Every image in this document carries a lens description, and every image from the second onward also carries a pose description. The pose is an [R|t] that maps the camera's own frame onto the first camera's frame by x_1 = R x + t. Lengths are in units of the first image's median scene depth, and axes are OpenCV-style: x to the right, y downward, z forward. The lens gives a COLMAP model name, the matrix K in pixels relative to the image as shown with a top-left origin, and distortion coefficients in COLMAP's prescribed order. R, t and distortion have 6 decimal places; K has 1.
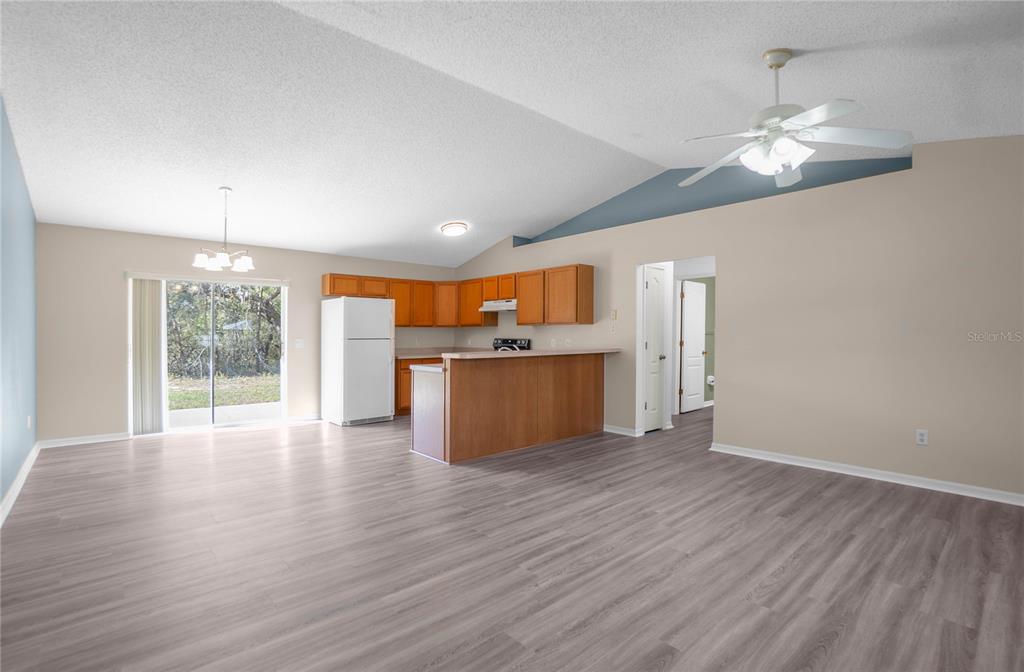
lens RADIAL K [[462.4, 0, 511.7], [0, 462.4, 337.5], [0, 0, 1]] dist [-0.000746, 0.000469]
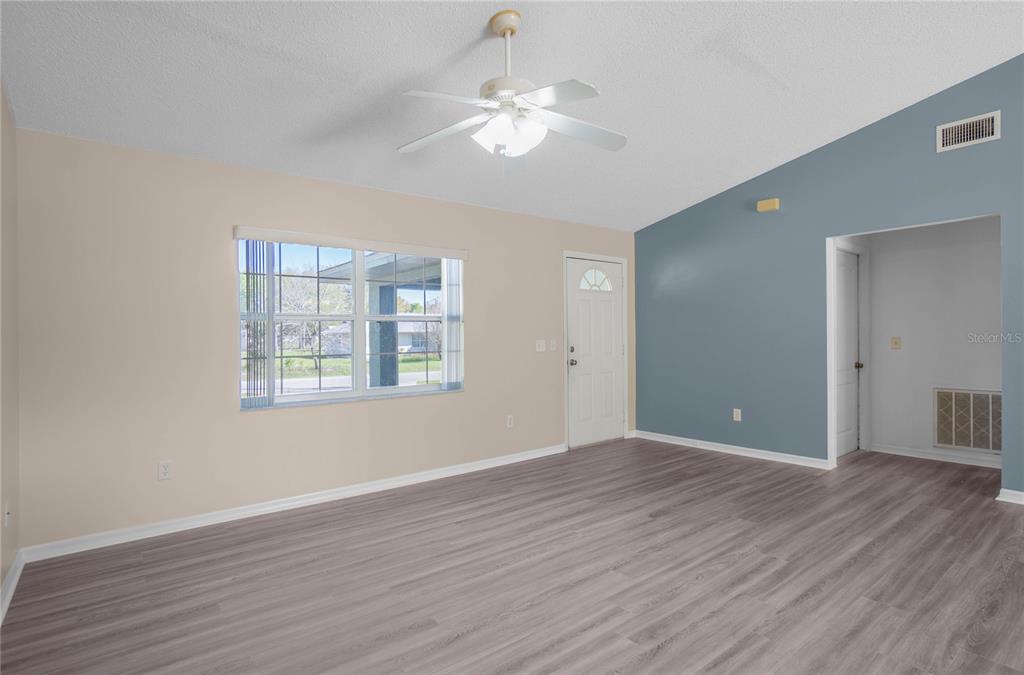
lens RADIAL K [[505.4, 0, 511.4], [0, 505.4, 339.0], [0, 0, 1]] dist [-0.003510, -0.000751]
pose [[-0.998272, 0.009404, 0.058013, 0.526534], [0.009741, 0.999937, 0.005525, -0.004971], [-0.057958, 0.006081, -0.998301, 2.041084]]
